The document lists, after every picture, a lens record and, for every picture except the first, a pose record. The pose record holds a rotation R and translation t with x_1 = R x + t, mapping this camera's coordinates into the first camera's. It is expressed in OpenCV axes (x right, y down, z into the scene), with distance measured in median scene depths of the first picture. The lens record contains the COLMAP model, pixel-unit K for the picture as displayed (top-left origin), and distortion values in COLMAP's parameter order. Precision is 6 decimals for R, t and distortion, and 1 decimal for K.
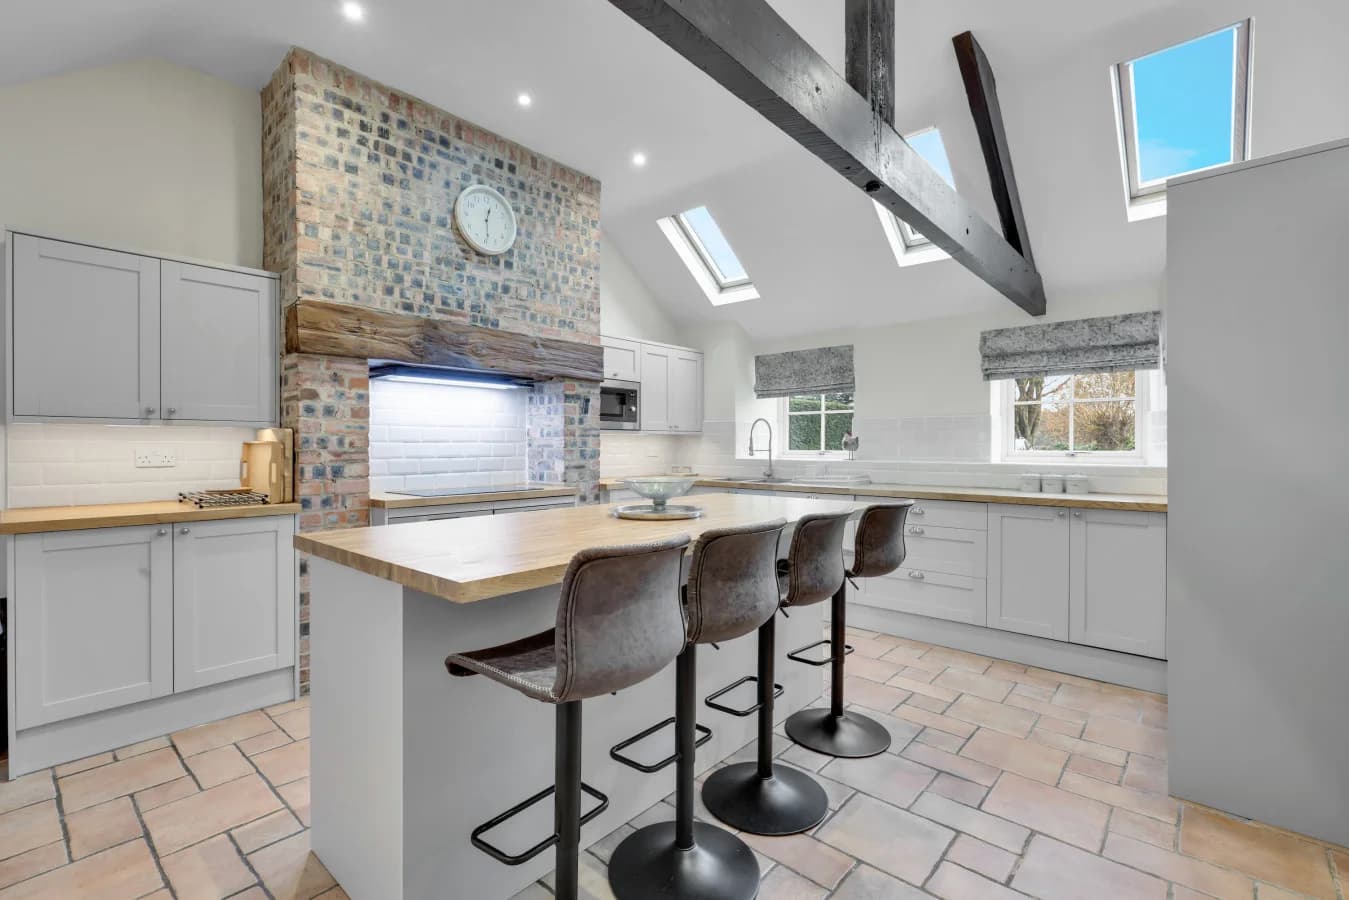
lens RADIAL K [[618.0, 0, 669.6], [0, 618.0, 455.7], [0, 0, 1]] dist [-0.004945, -0.000516]
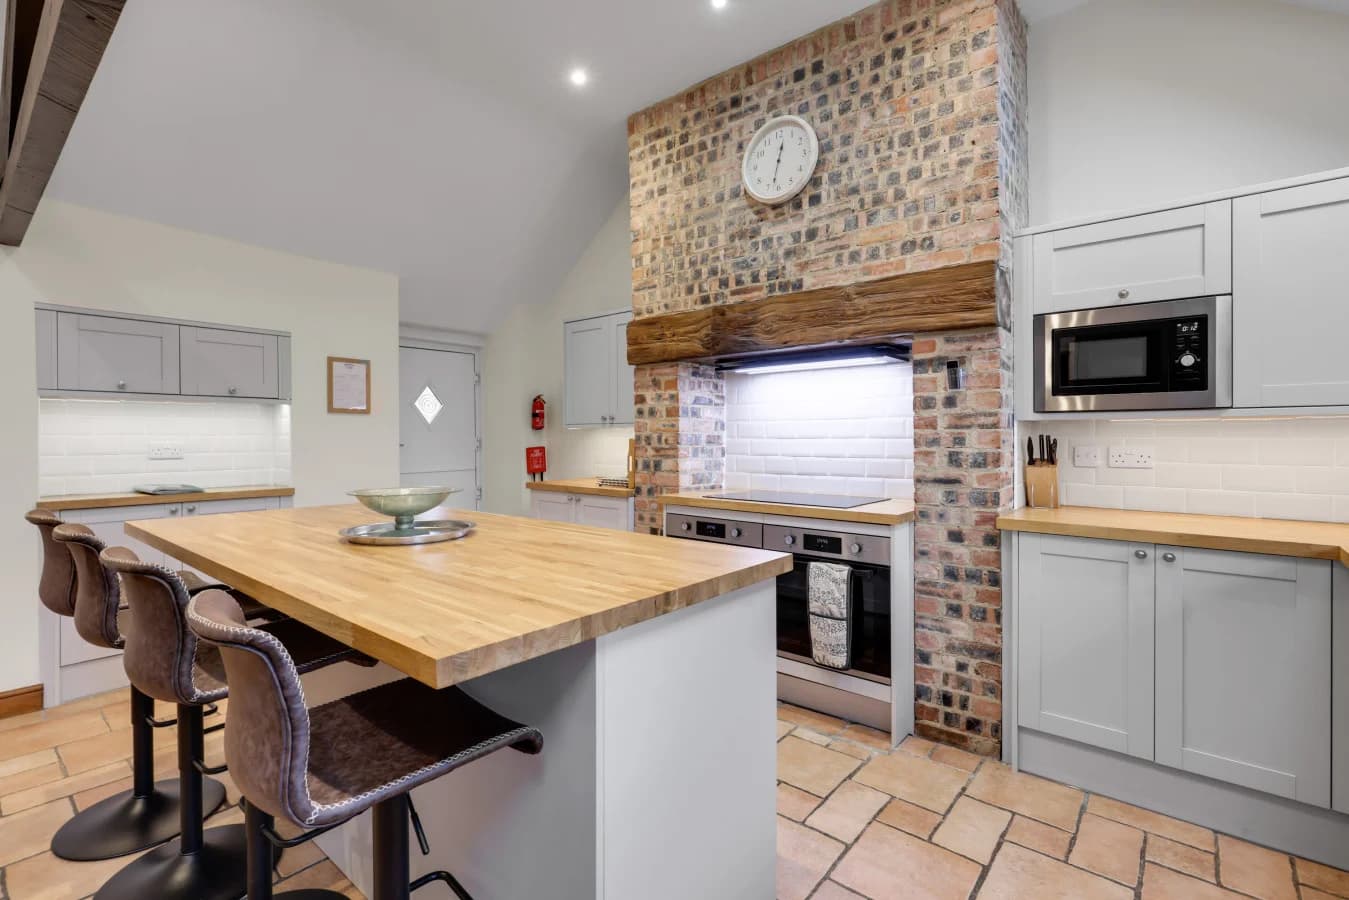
lens RADIAL K [[618.0, 0, 667.6], [0, 618.0, 447.6], [0, 0, 1]] dist [-0.004945, -0.000516]
pose [[0.014586, 0.013547, -0.999802, 0.503297], [-0.017563, 0.999757, 0.013290, -0.018703], [0.999739, 0.017366, 0.014821, 0.850916]]
